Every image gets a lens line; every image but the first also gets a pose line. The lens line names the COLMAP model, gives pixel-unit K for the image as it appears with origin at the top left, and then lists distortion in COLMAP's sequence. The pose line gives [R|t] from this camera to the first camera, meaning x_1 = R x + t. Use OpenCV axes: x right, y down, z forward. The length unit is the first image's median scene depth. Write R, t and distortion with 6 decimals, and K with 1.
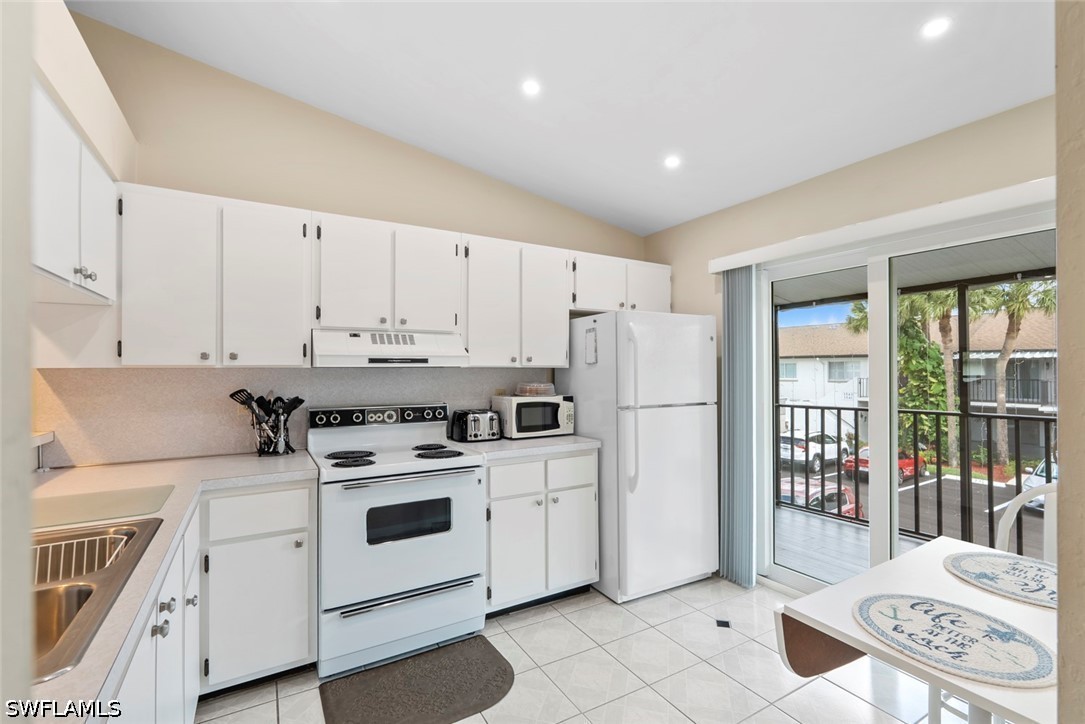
lens RADIAL K [[481.7, 0, 543.0], [0, 481.7, 364.2], [0, 0, 1]] dist [-0.001419, -0.000148]
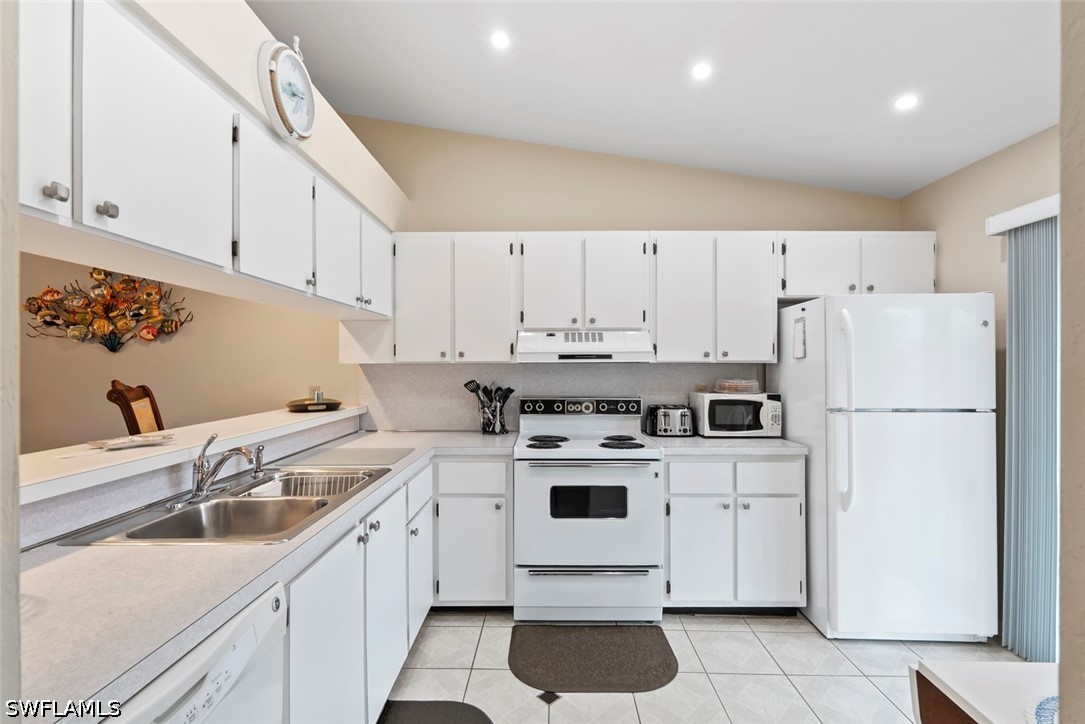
lens RADIAL K [[481.7, 0, 543.0], [0, 481.7, 364.2], [0, 0, 1]] dist [-0.001419, -0.000148]
pose [[0.854114, -0.000131, -0.520085, 0.172671], [0.004969, 0.999956, 0.007909, 0.000531], [0.520062, -0.009339, 0.854078, 0.009755]]
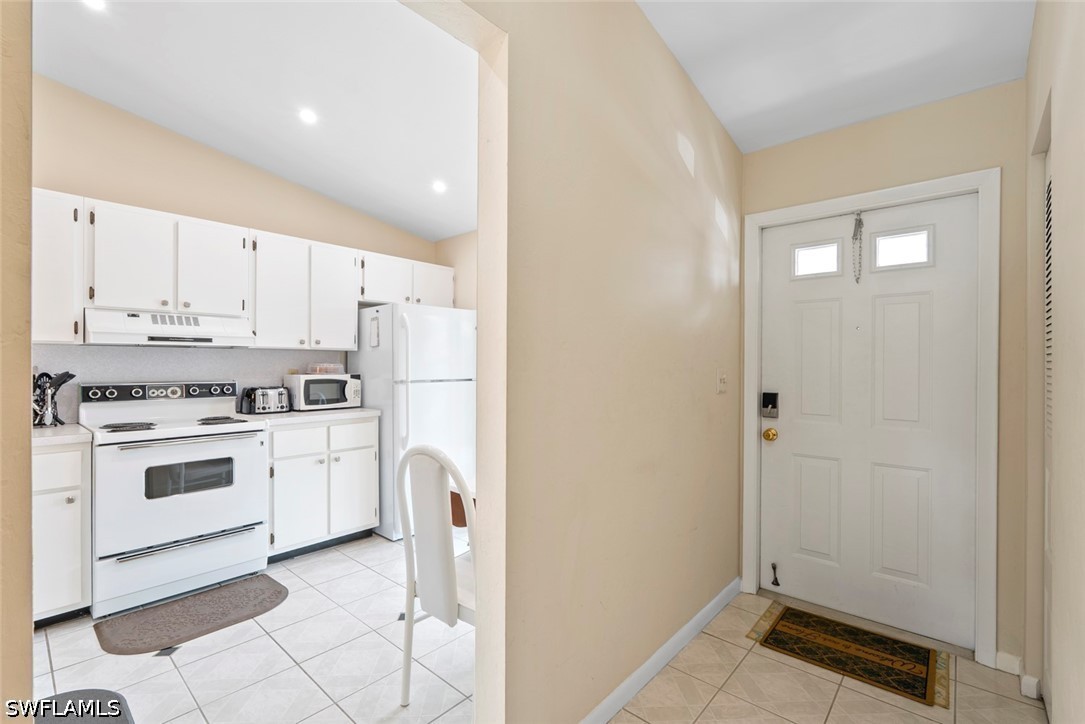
lens RADIAL K [[481.7, 0, 543.0], [0, 481.7, 364.2], [0, 0, 1]] dist [-0.001419, -0.000148]
pose [[0.950506, 0.002947, 0.310693, 0.138721], [-0.006273, 0.999933, 0.009706, 0.030811], [-0.310643, -0.011175, 0.950461, -0.294529]]
